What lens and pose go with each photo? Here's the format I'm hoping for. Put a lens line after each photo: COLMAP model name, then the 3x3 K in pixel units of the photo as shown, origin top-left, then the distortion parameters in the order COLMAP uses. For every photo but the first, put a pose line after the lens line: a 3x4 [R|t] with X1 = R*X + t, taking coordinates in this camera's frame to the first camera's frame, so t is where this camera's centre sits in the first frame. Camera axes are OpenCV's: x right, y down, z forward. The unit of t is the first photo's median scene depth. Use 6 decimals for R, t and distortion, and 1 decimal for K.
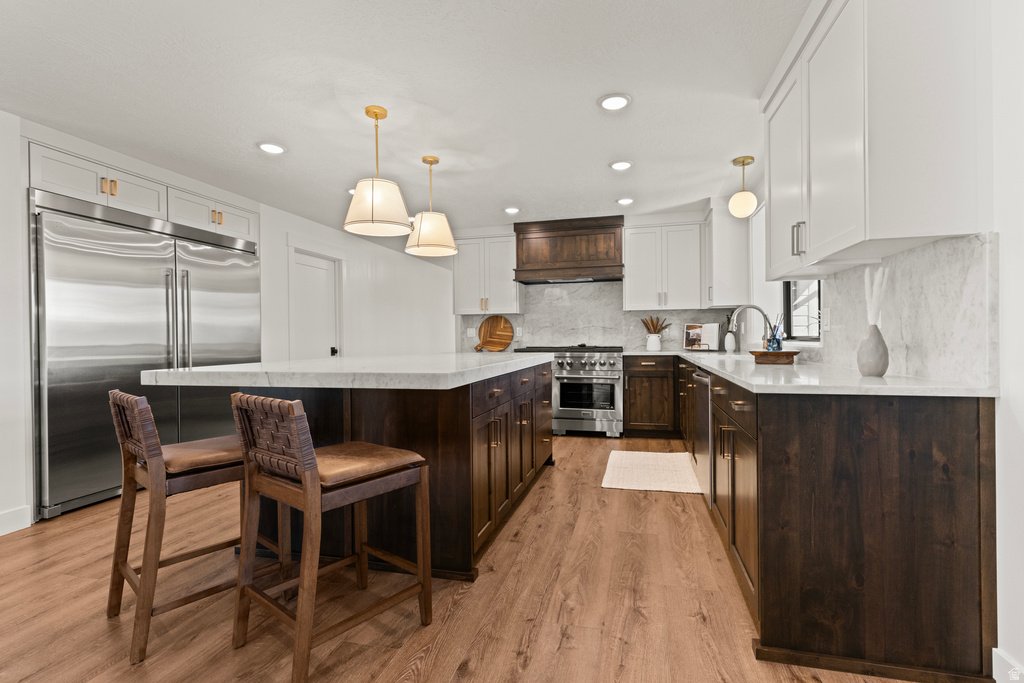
lens RADIAL K [[487.9, 0, 539.9], [0, 487.9, 339.6], [0, 0, 1]] dist [0.003254, 0.000575]
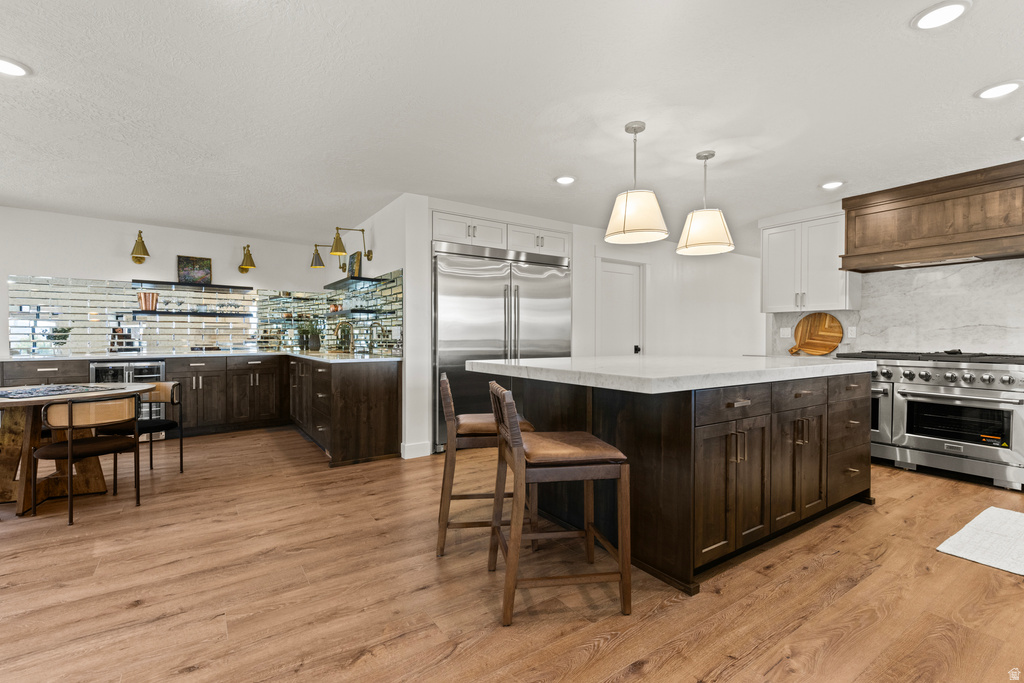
lens RADIAL K [[476.5, 0, 491.1], [0, 476.5, 341.7], [0, 0, 1]] dist [0.004378, 0.000231]
pose [[0.718837, 0.019345, -0.694909, 0.137013], [-0.011882, 0.999809, 0.015542, -0.009348], [0.695077, -0.002915, 0.718930, 0.029728]]
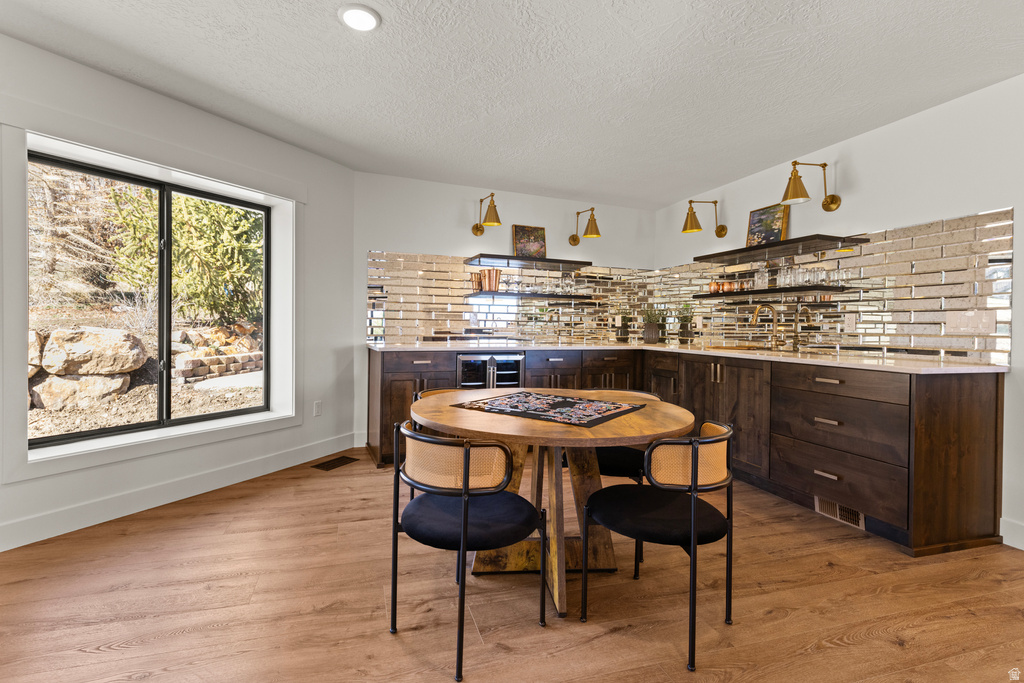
lens RADIAL K [[486.5, 0, 468.2], [0, 486.5, 324.5], [0, 0, 1]] dist [0.006138, 0.000525]
pose [[0.452304, 0.016159, -0.891717, -0.622054], [-0.024405, 0.999686, 0.005737, 0.009082], [0.891530, 0.019168, 0.452556, -0.269707]]
